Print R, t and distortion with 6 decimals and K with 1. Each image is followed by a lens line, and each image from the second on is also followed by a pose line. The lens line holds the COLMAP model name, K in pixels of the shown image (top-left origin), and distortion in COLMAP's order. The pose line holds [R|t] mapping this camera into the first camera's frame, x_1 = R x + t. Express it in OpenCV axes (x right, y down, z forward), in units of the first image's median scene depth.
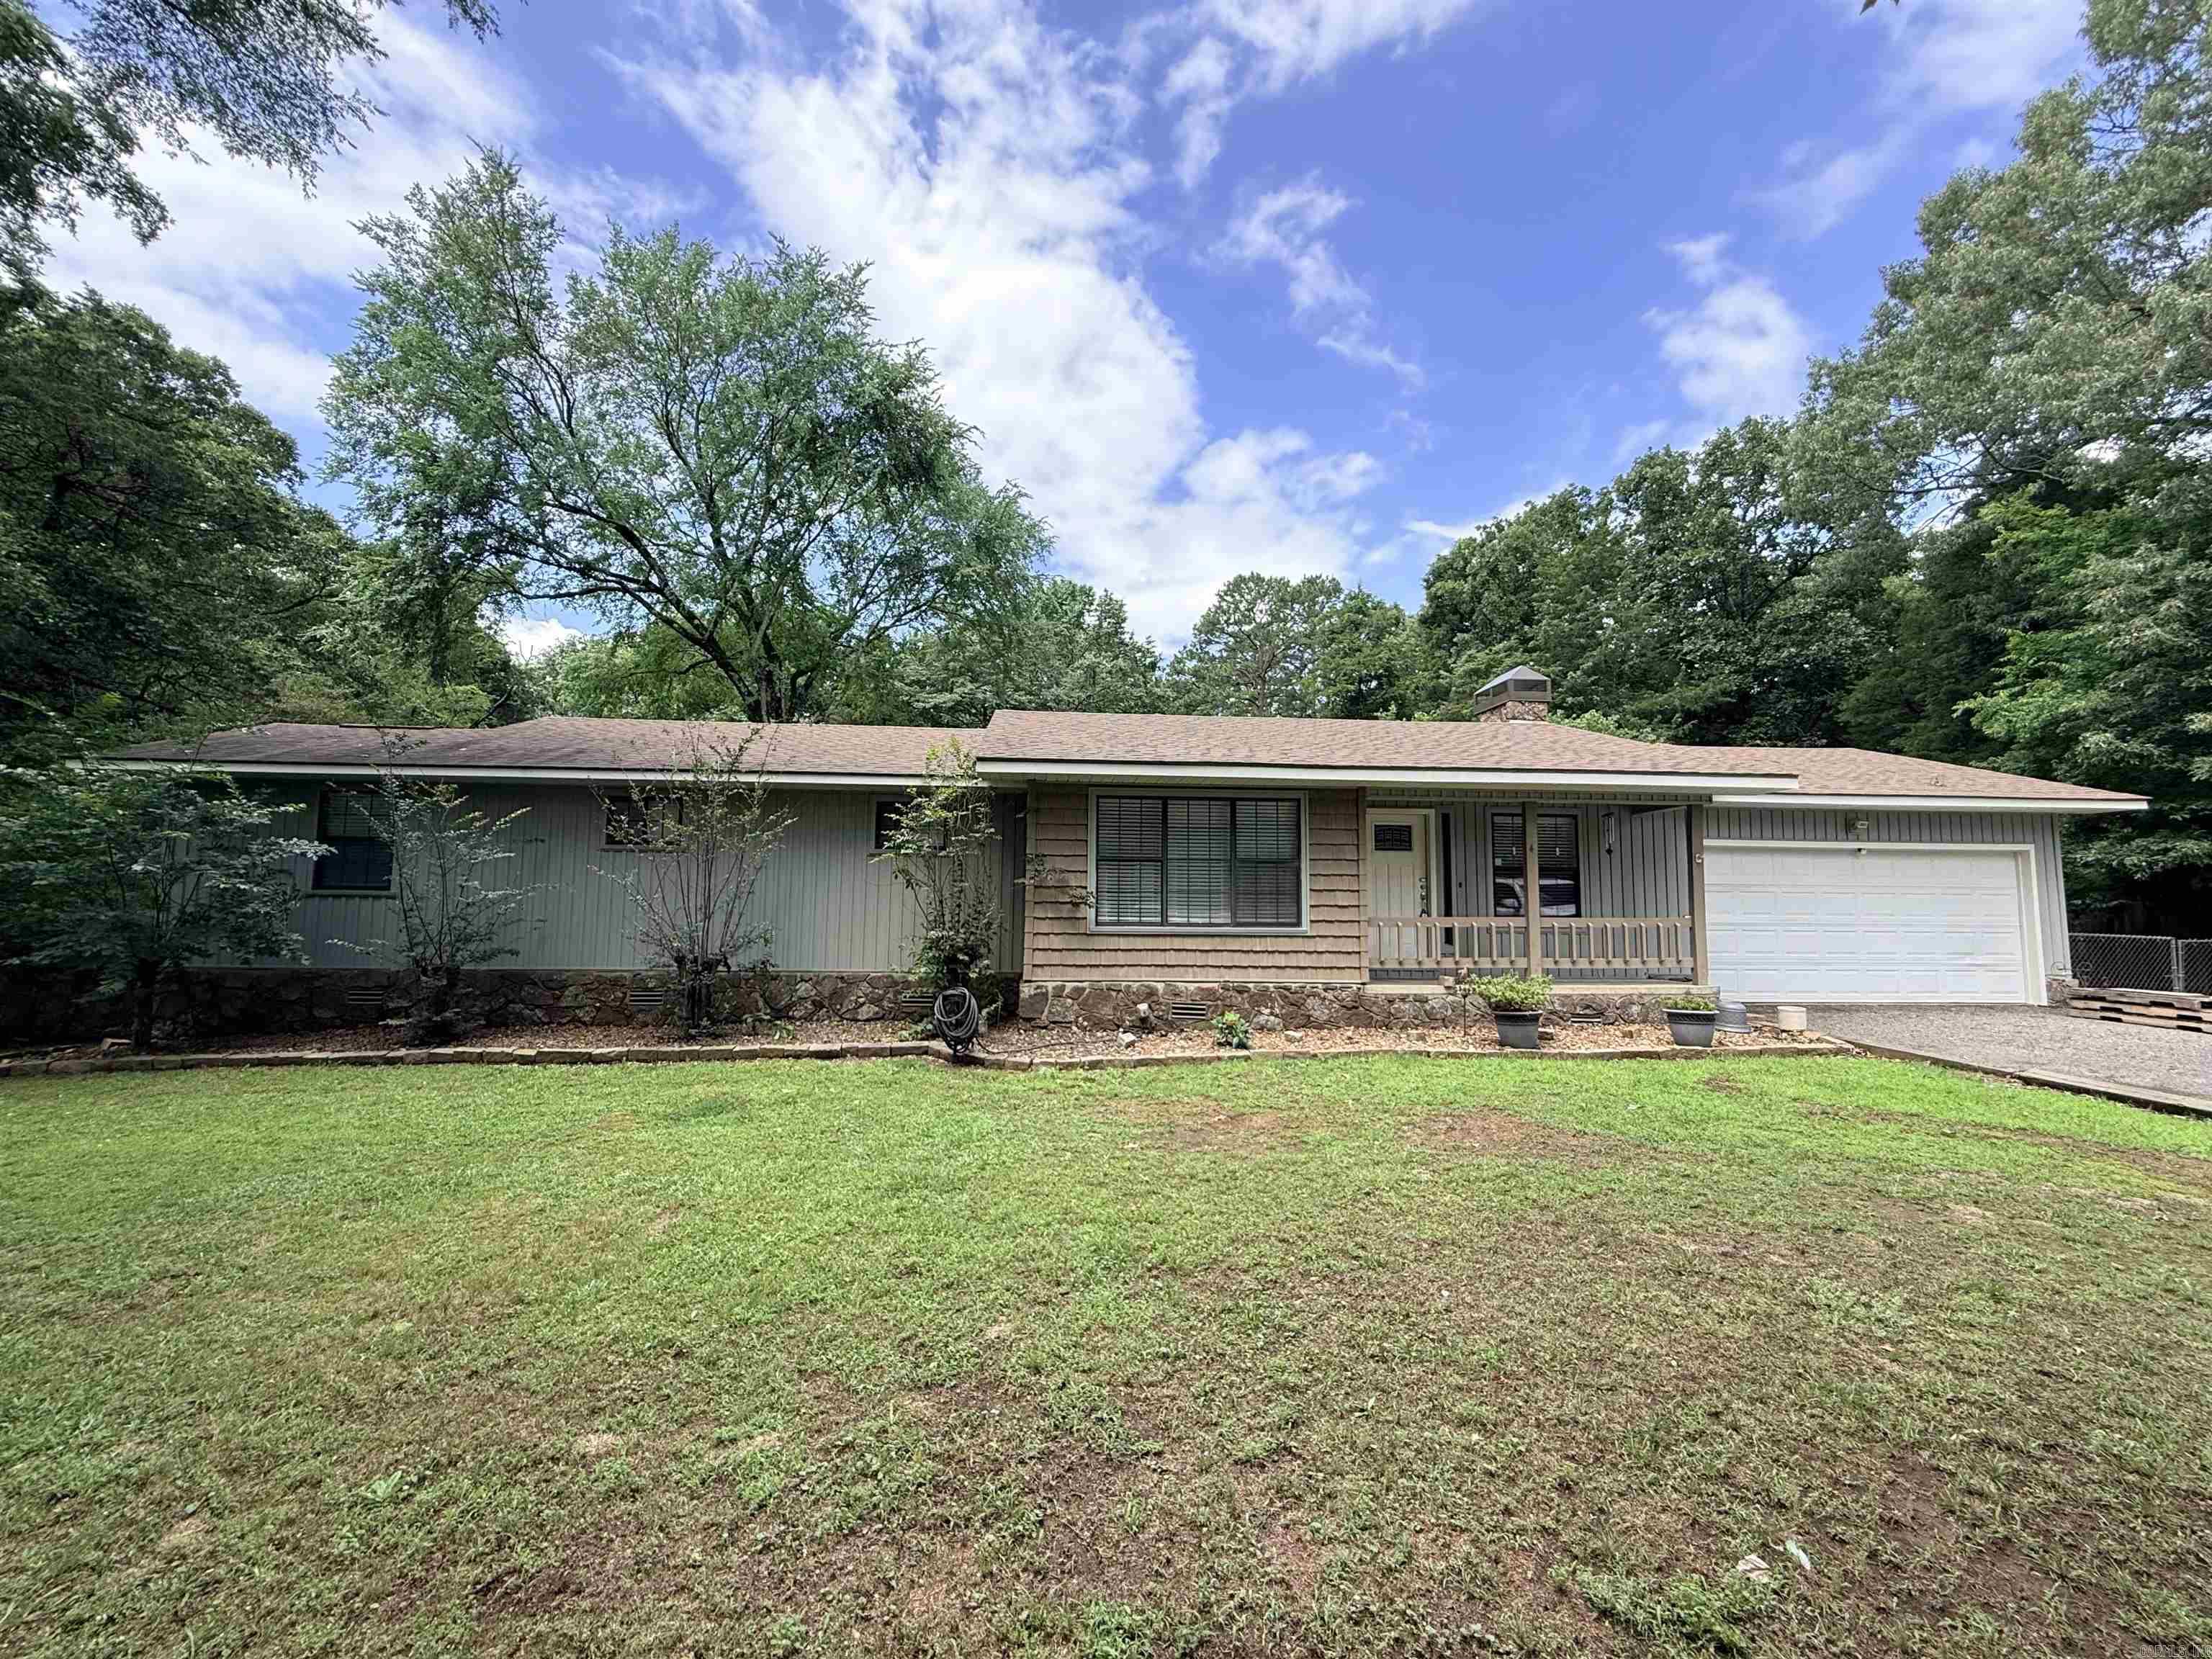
lens RADIAL K [[877.5, 0, 1095.9], [0, 877.5, 816.4], [0, 0, 1]] dist [-0.002129, 0.000345]
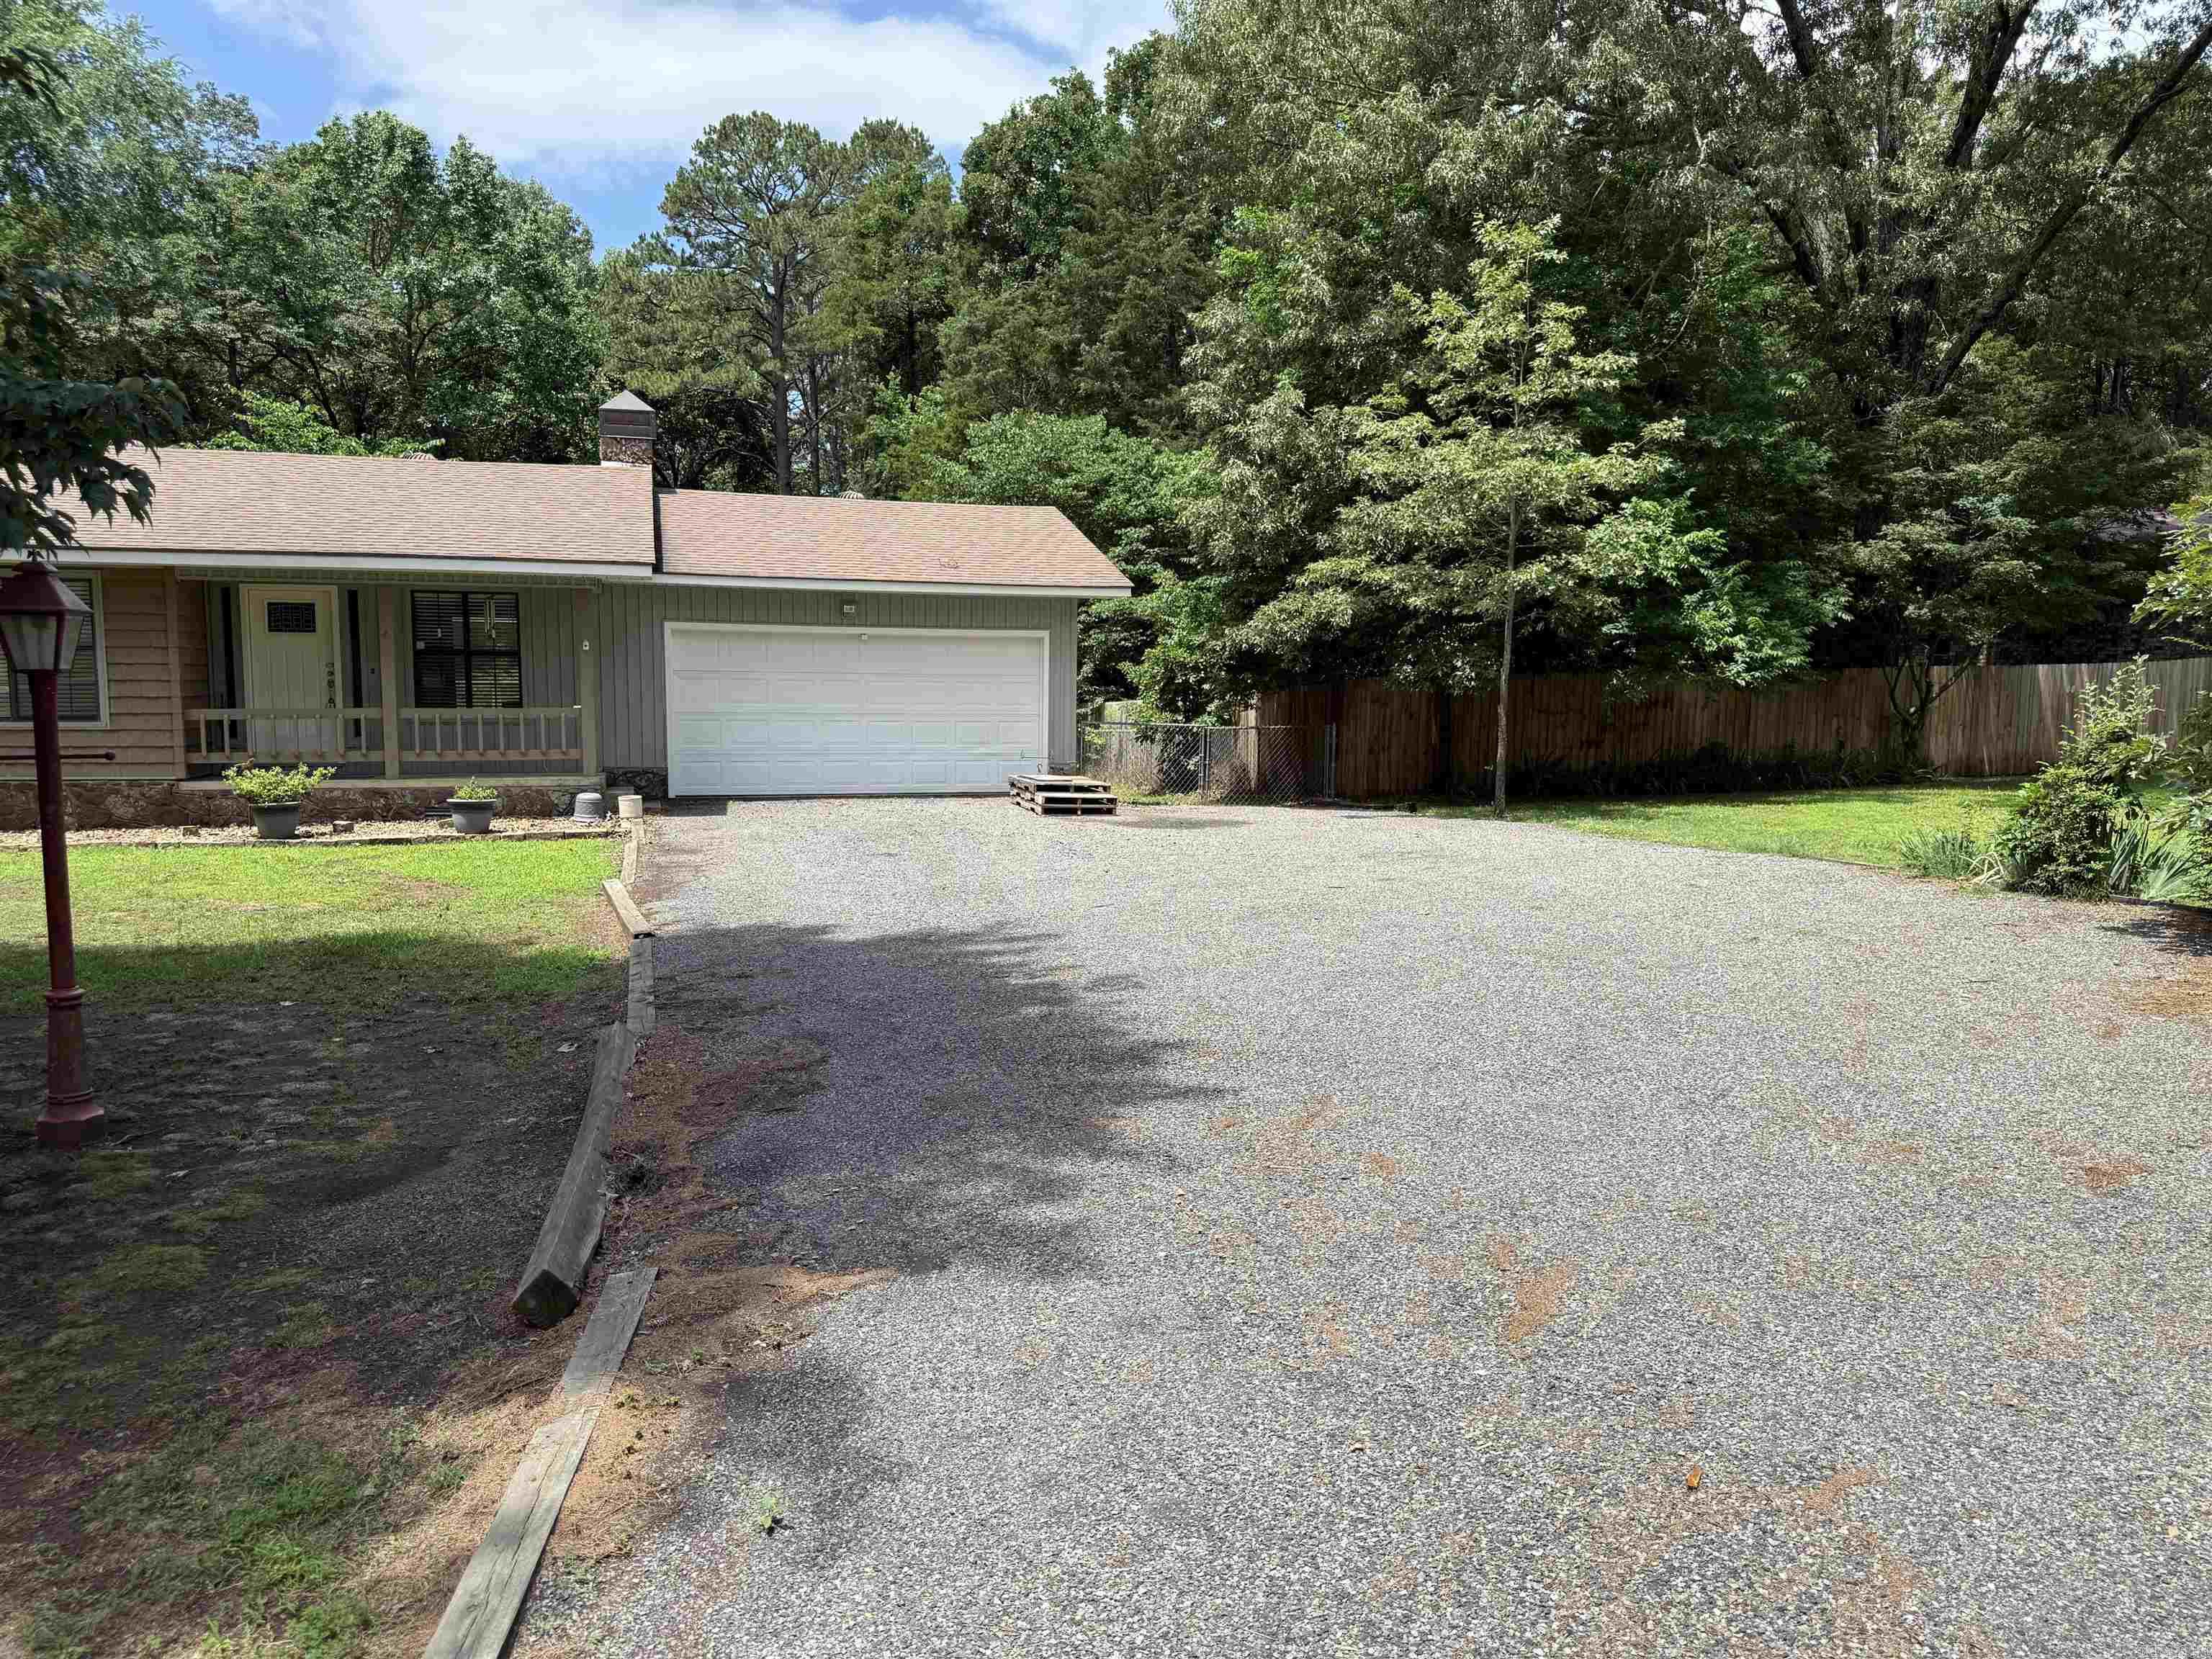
lens RADIAL K [[1562.1, 0, 1115.0], [0, 1562.1, 847.9], [0, 0, 1]] dist [0.036212, -0.052103]
pose [[0.975911, -0.024135, 0.216829, 0.919476], [-0.022383, 0.977542, 0.209550, -0.114516], [-0.217017, -0.209355, 0.953454, -0.845067]]
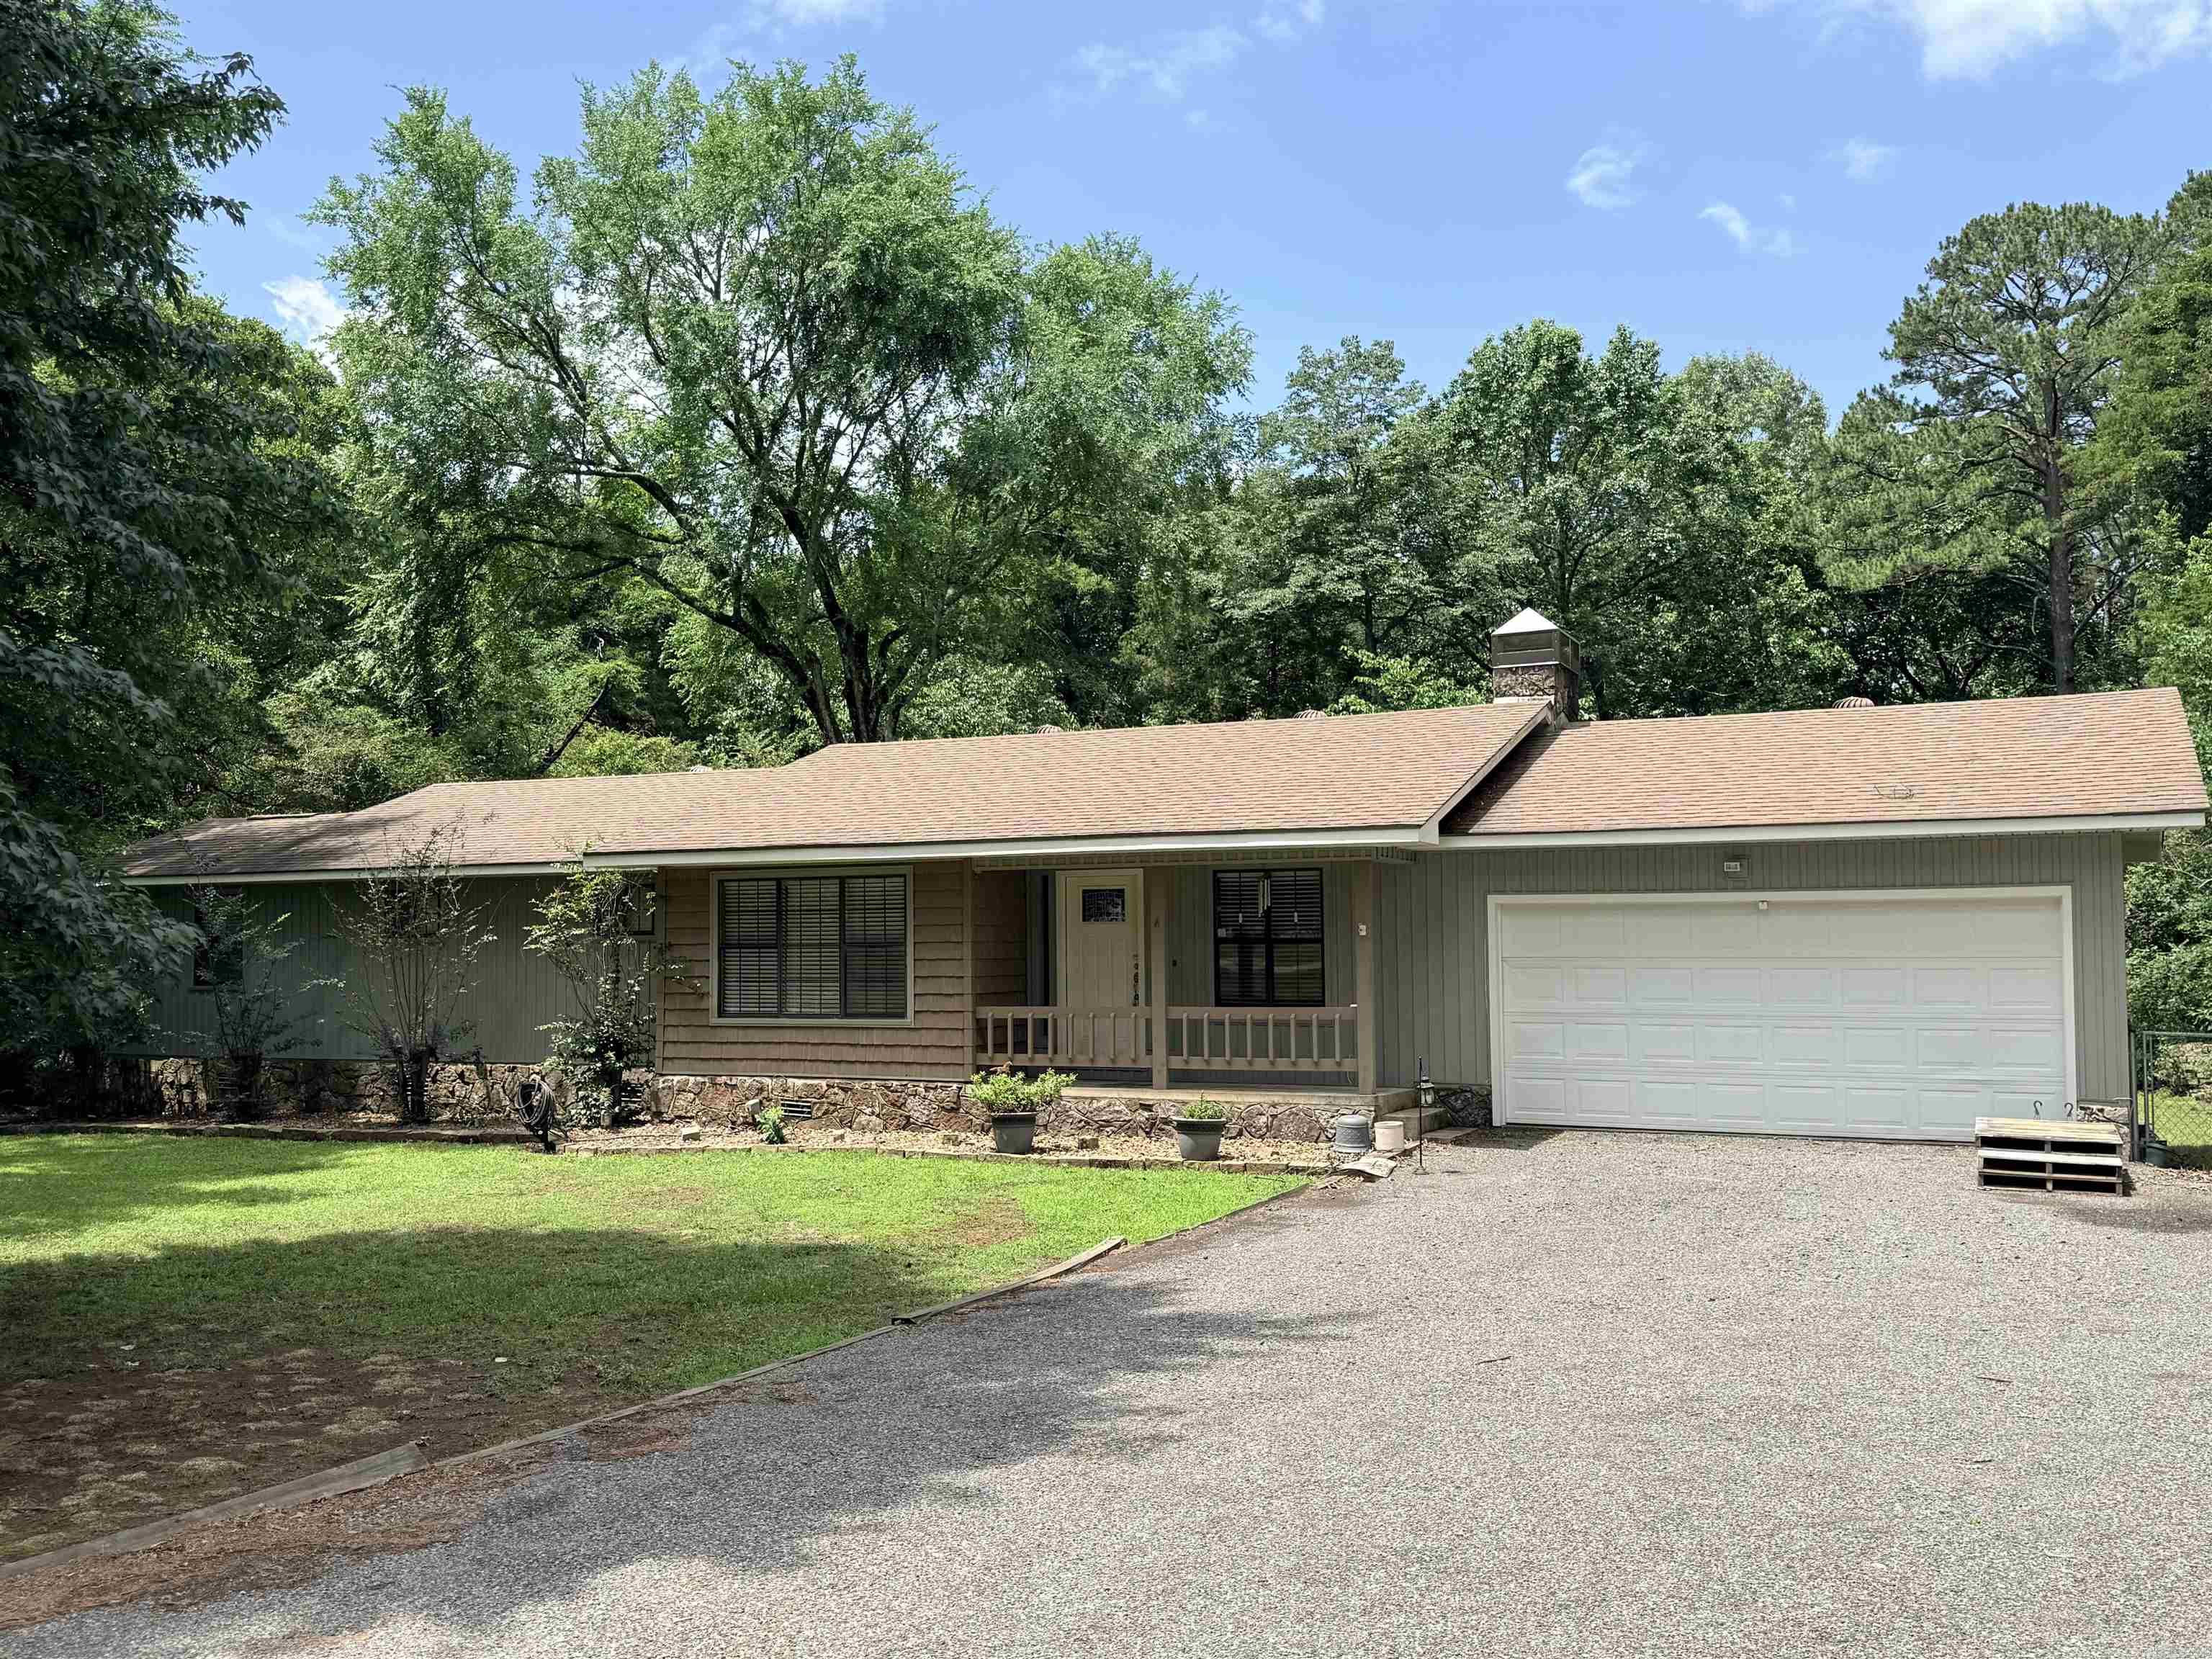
lens RADIAL K [[1962.3, 0, 1116.9], [0, 1962.3, 844.4], [0, 0, 1]] dist [0.096549, -0.118018]
pose [[0.870871, -0.040713, -0.489823, 1.413750], [0.066089, 0.997213, 0.034616, -0.106602], [0.487049, -0.062518, 0.871134, -0.632578]]
